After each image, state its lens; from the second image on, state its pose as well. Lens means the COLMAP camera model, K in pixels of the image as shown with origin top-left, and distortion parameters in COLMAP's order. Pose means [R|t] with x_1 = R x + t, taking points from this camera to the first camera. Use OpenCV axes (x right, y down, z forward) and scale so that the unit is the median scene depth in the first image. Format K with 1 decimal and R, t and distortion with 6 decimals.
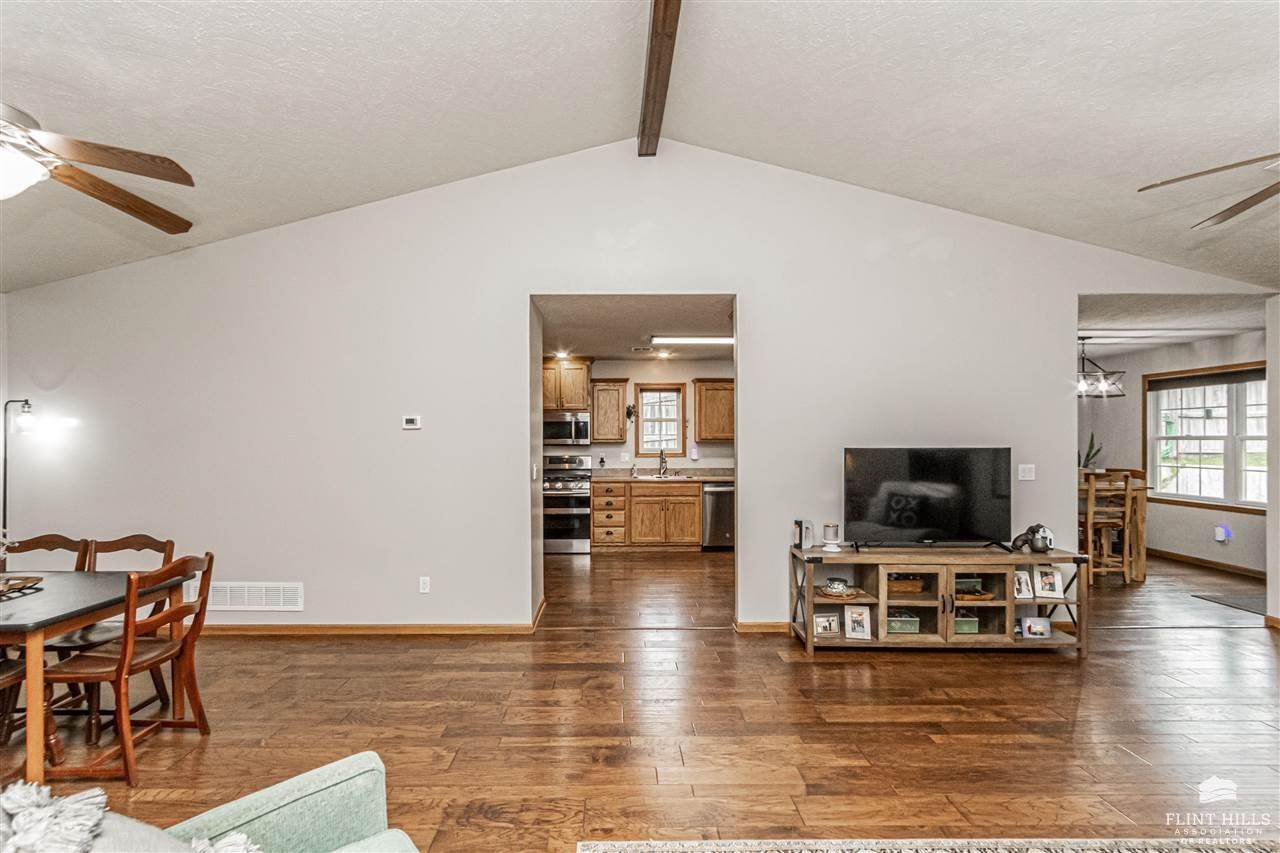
lens RADIAL K [[561.4, 0, 636.4], [0, 561.4, 433.7], [0, 0, 1]] dist [0.000109, 0.002528]
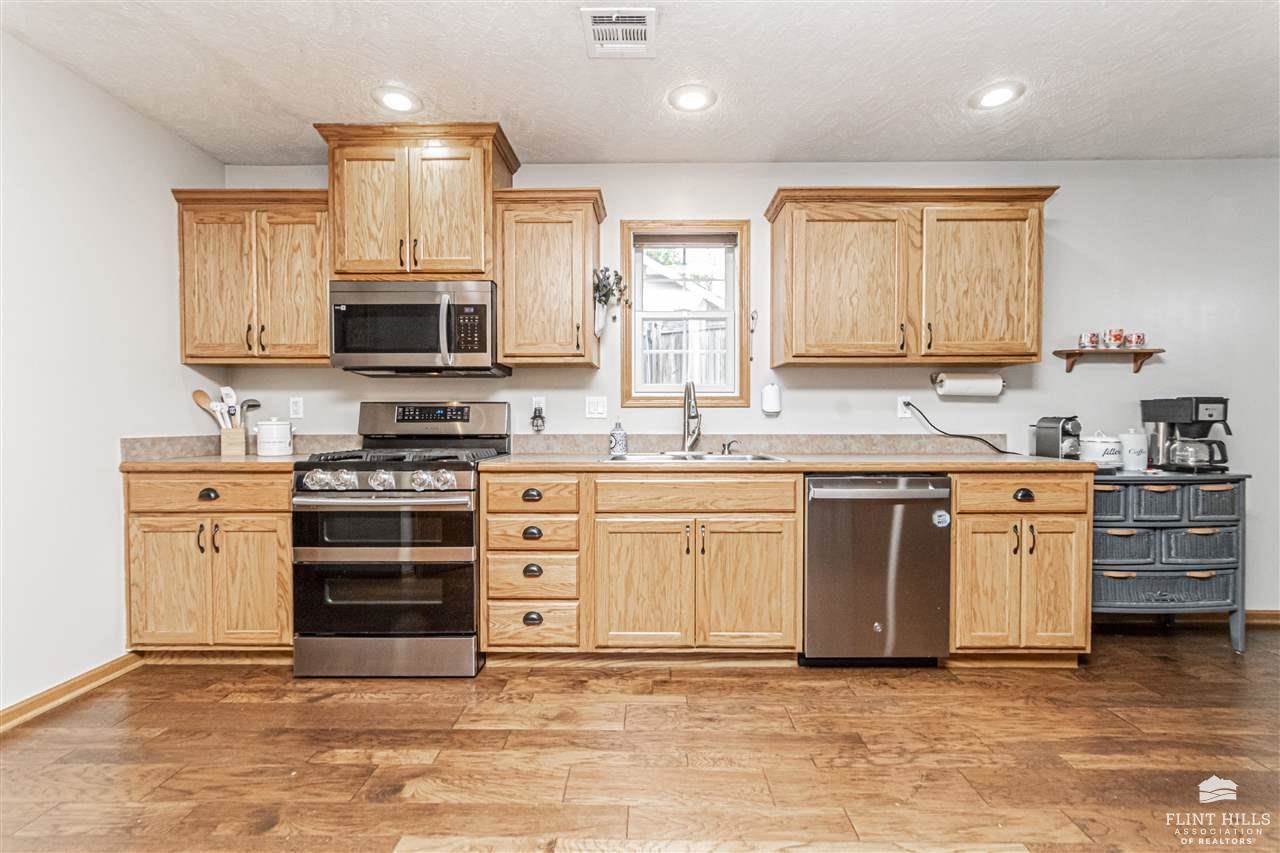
lens RADIAL K [[561.4, 0, 632.8], [0, 561.4, 425.3], [0, 0, 1]] dist [0.000109, 0.002528]
pose [[0.997844, 0.002183, -0.065597, 0.033205], [-0.000775, 0.999769, 0.021490, 0.047661], [0.065628, -0.021393, 0.997615, 0.619981]]
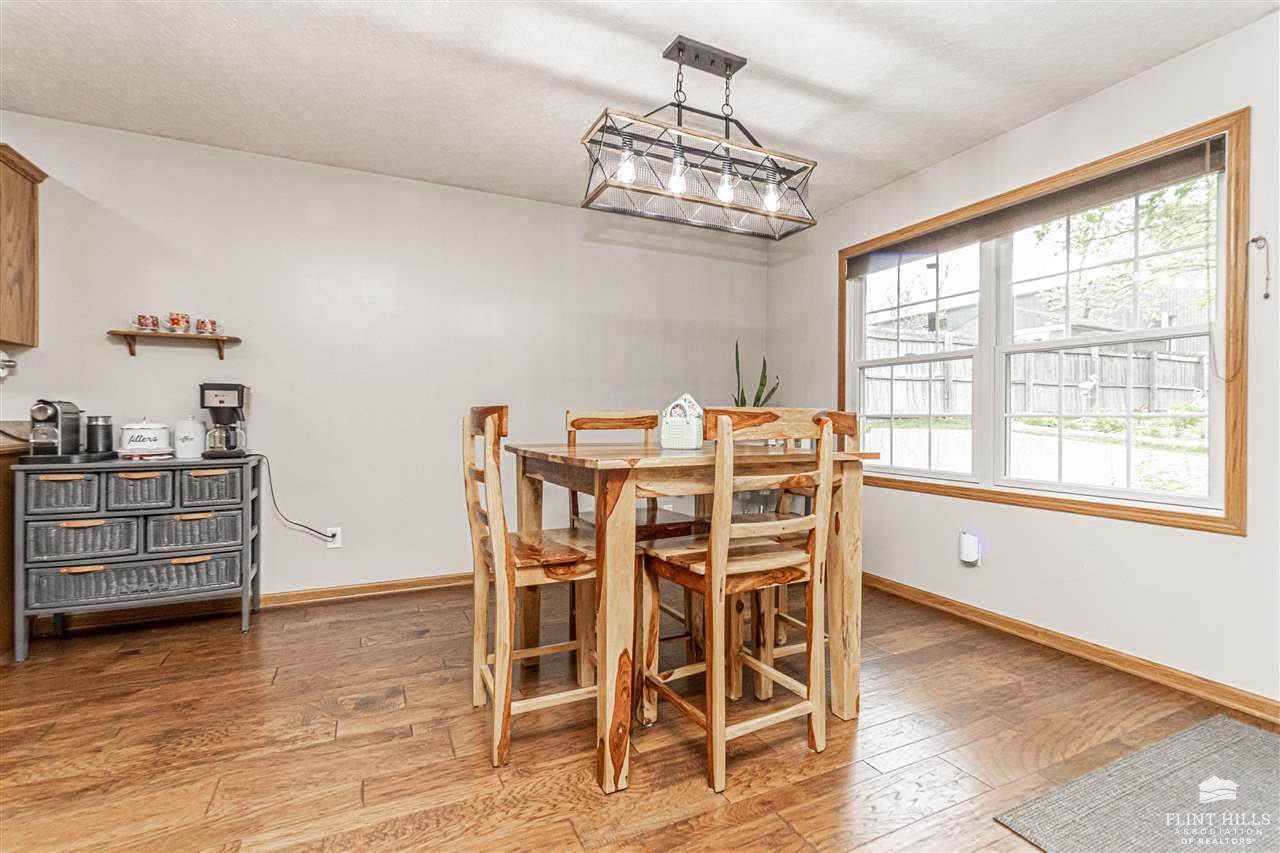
lens RADIAL K [[561.4, 0, 630.6], [0, 561.4, 420.5], [0, 0, 1]] dist [0.000109, 0.002528]
pose [[0.917195, 0.002549, 0.398431, 0.482661], [-0.008007, 0.999896, 0.012034, 0.054758], [-0.398358, -0.014227, 0.917120, 0.561160]]
